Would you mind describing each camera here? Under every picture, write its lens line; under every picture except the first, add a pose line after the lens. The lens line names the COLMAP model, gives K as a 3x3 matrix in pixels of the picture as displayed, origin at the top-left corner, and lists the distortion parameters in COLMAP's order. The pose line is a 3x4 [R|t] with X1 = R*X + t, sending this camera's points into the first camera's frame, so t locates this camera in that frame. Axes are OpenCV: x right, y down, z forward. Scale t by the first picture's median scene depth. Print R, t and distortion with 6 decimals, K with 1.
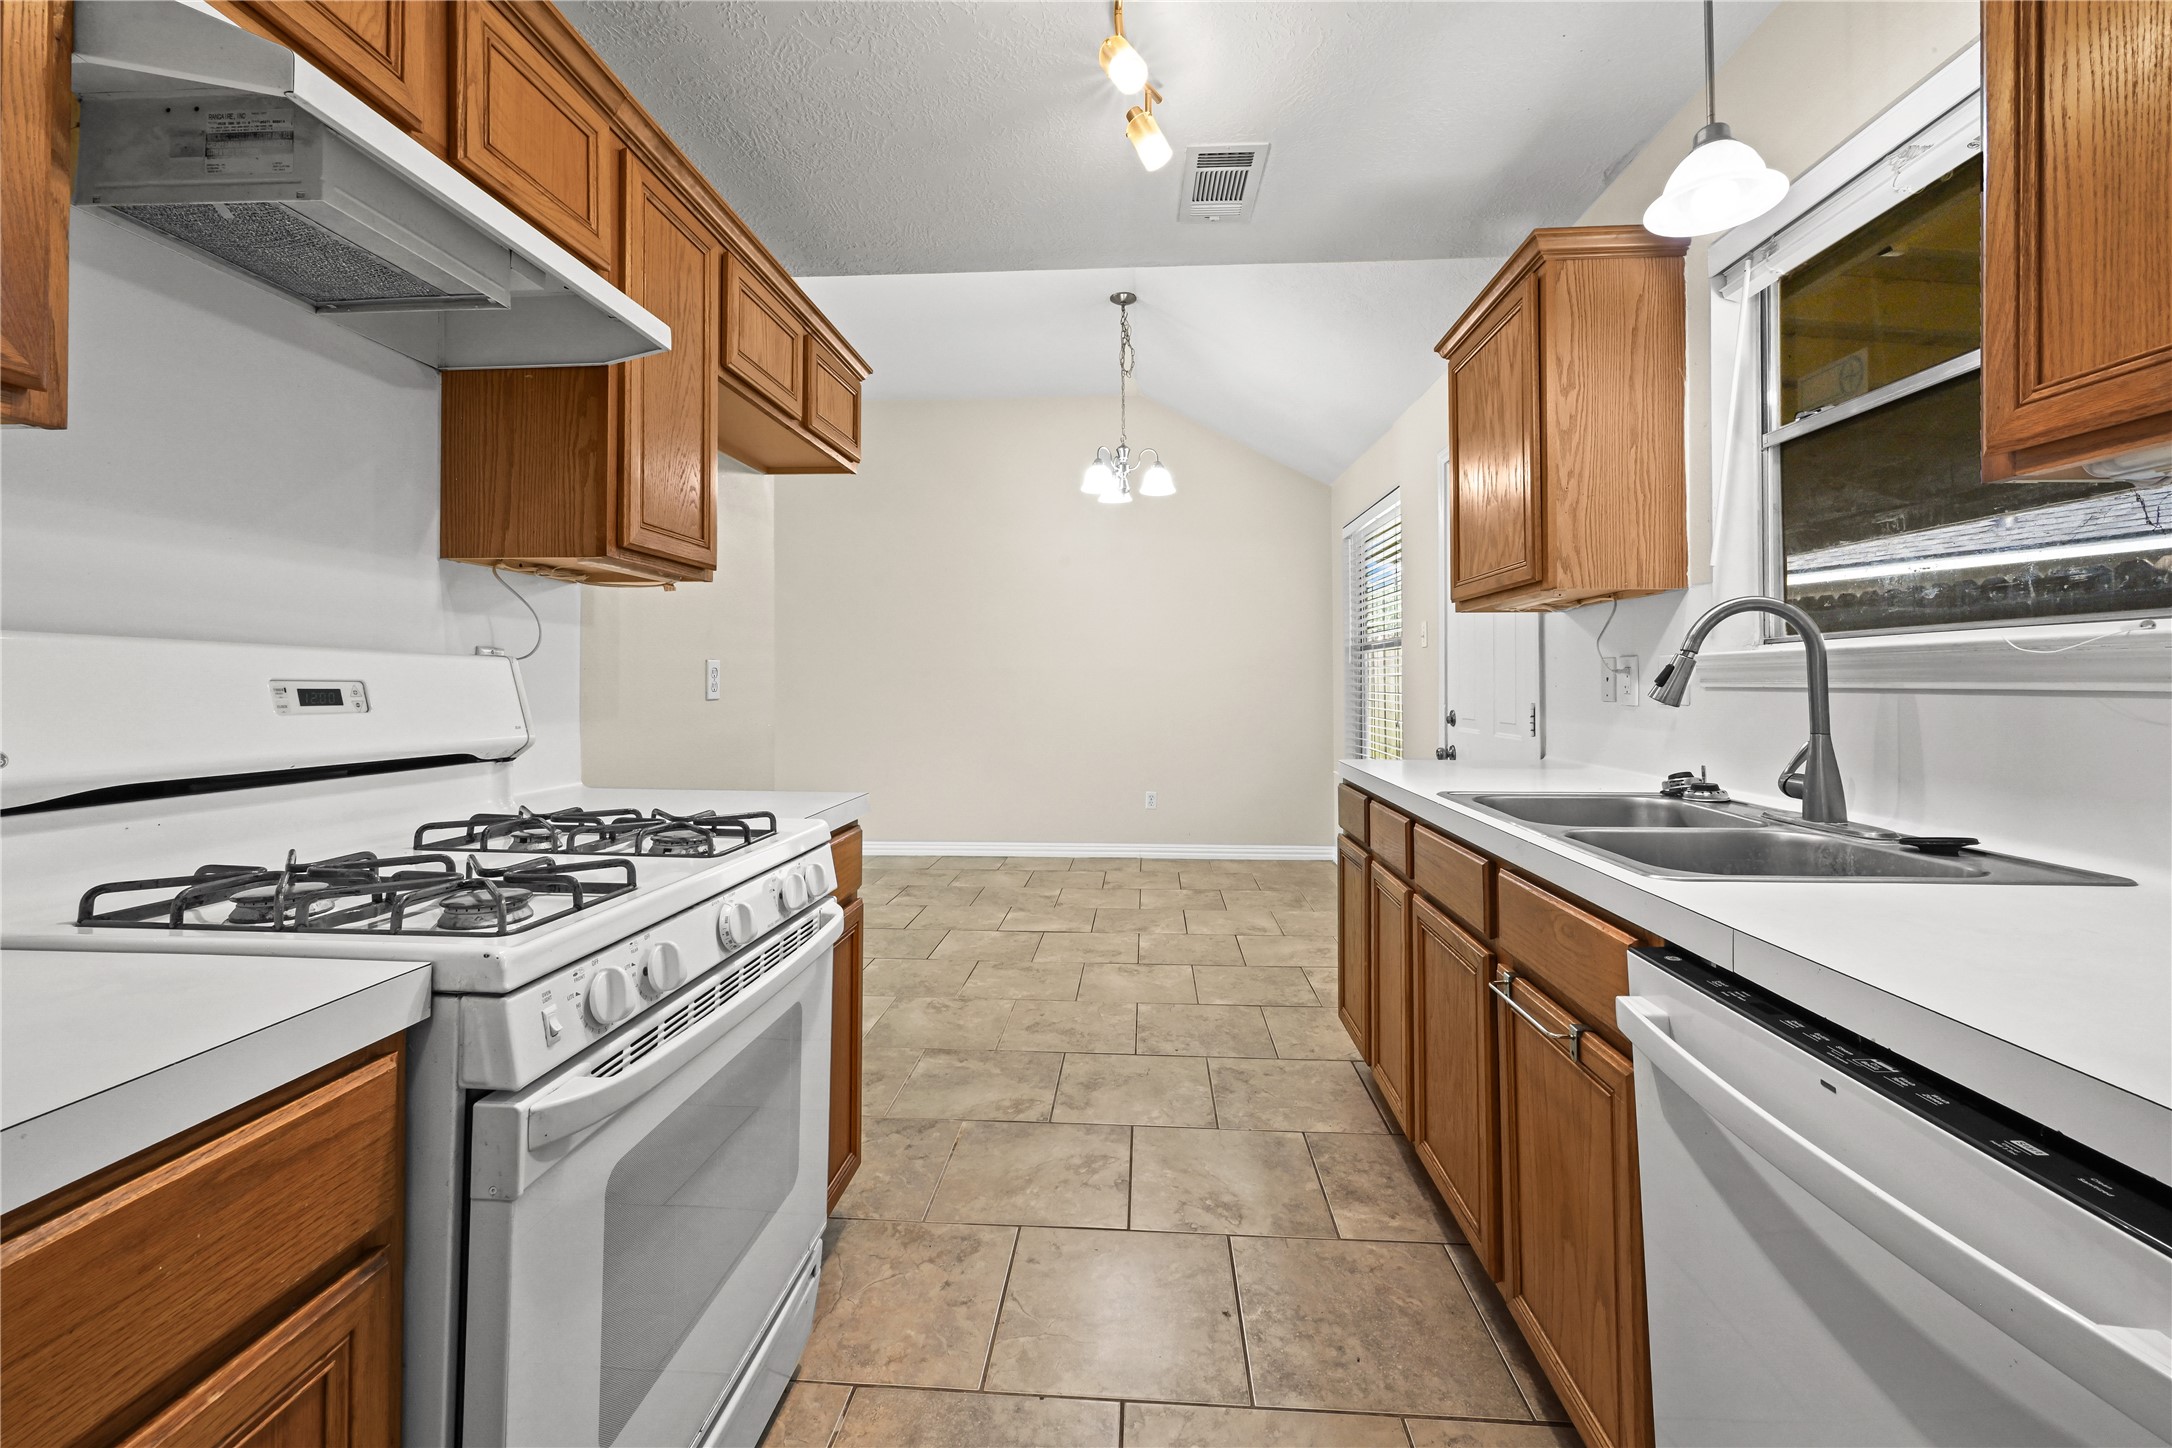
lens RADIAL K [[885.1, 0, 1092.8], [0, 885.1, 665.7], [0, 0, 1]] dist [-0.000369, 0.000135]
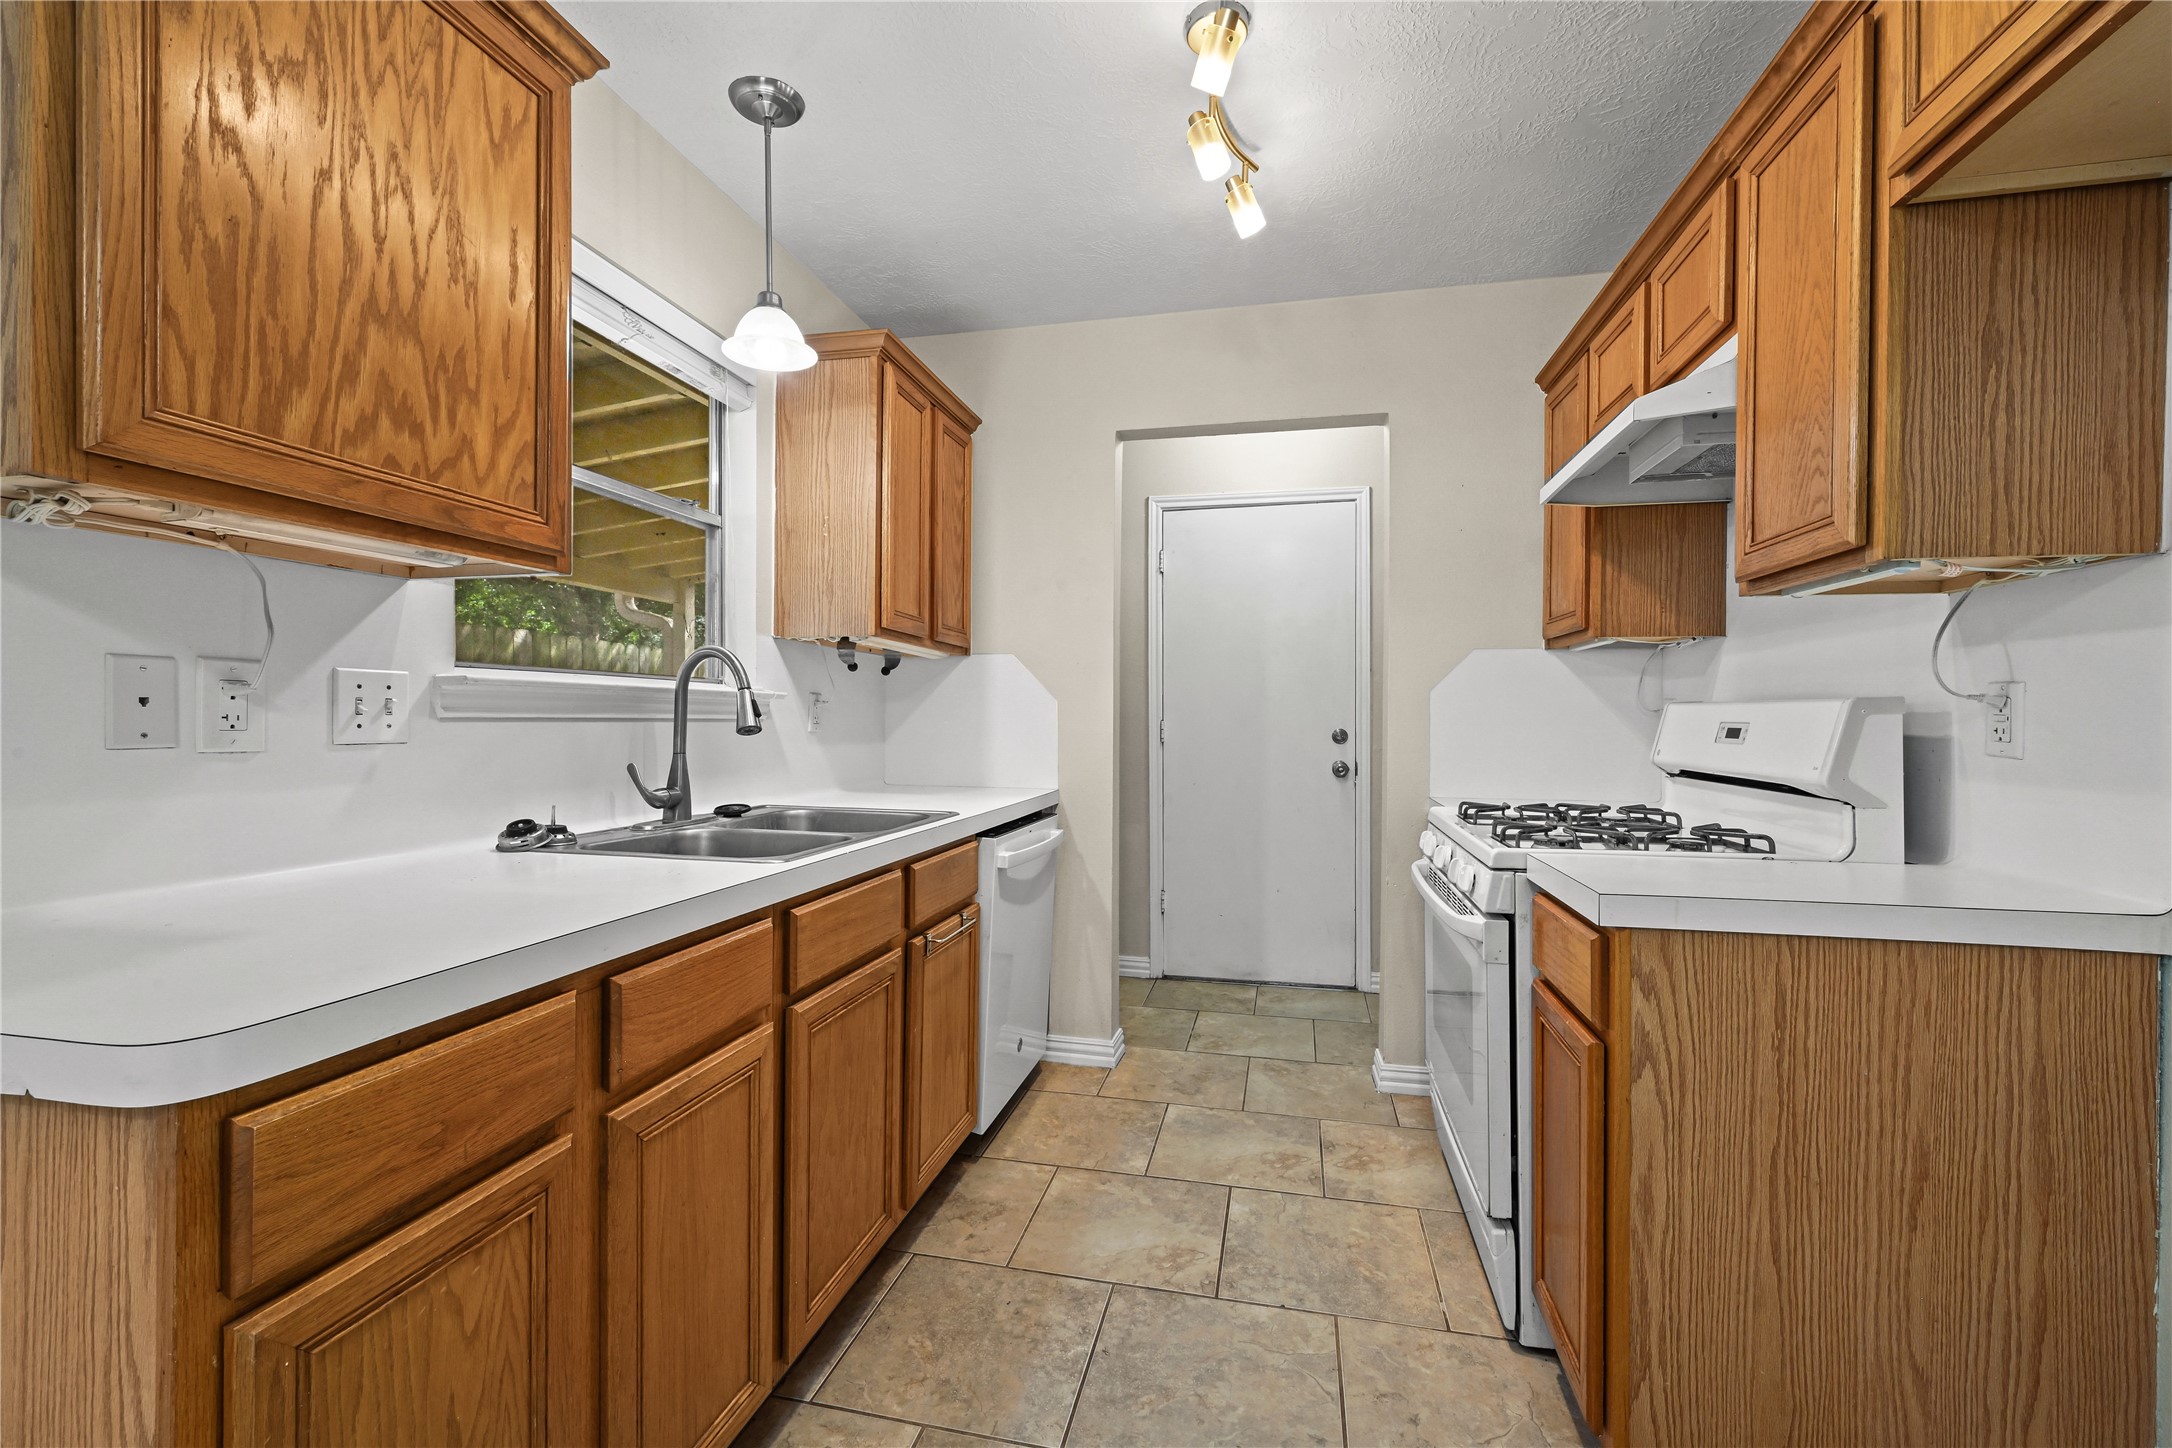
lens RADIAL K [[906.4, 0, 1086.0], [0, 906.4, 724.0], [0, 0, 1]] dist [0.002740, 0.000163]
pose [[-0.987336, -0.011687, 0.158210, 0.013750], [-0.013912, 0.999819, -0.012964, 0.026627], [-0.158030, -0.015001, -0.987320, 1.425179]]
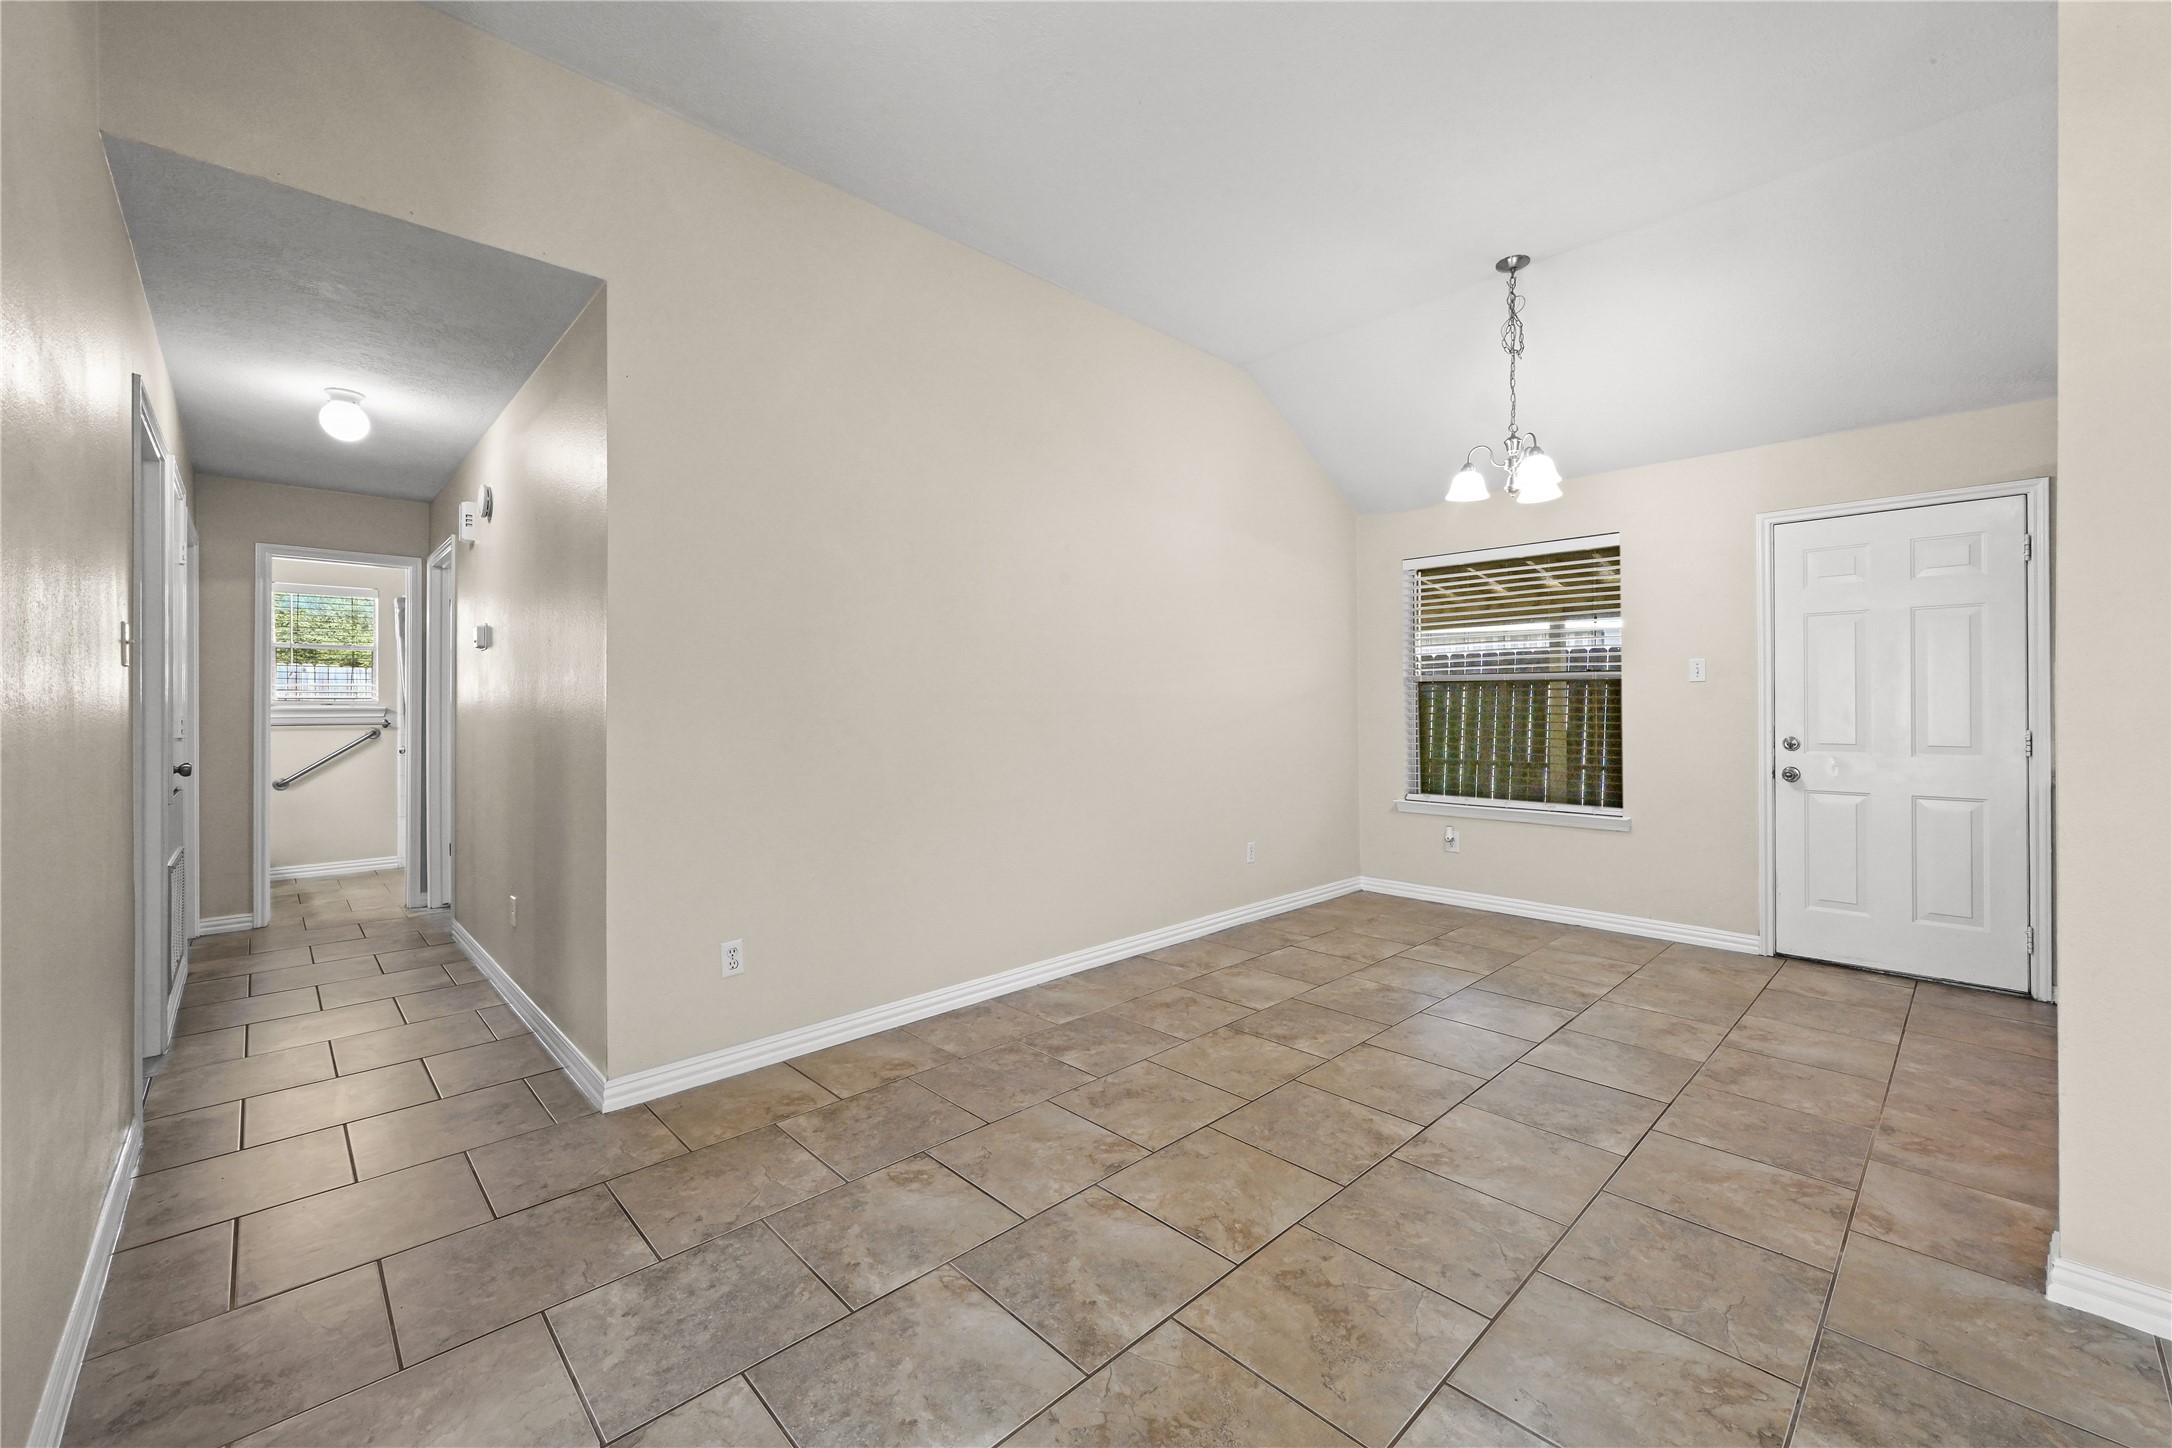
lens RADIAL K [[865.3, 0, 1090.1], [0, 865.3, 708.7], [0, 0, 1]] dist [-0.002724, -0.000186]
pose [[0.677746, -0.007387, 0.735259, -1.639640], [-0.009404, 0.999781, 0.018713, -0.000443], [-0.735236, -0.019597, 0.677527, 1.403935]]
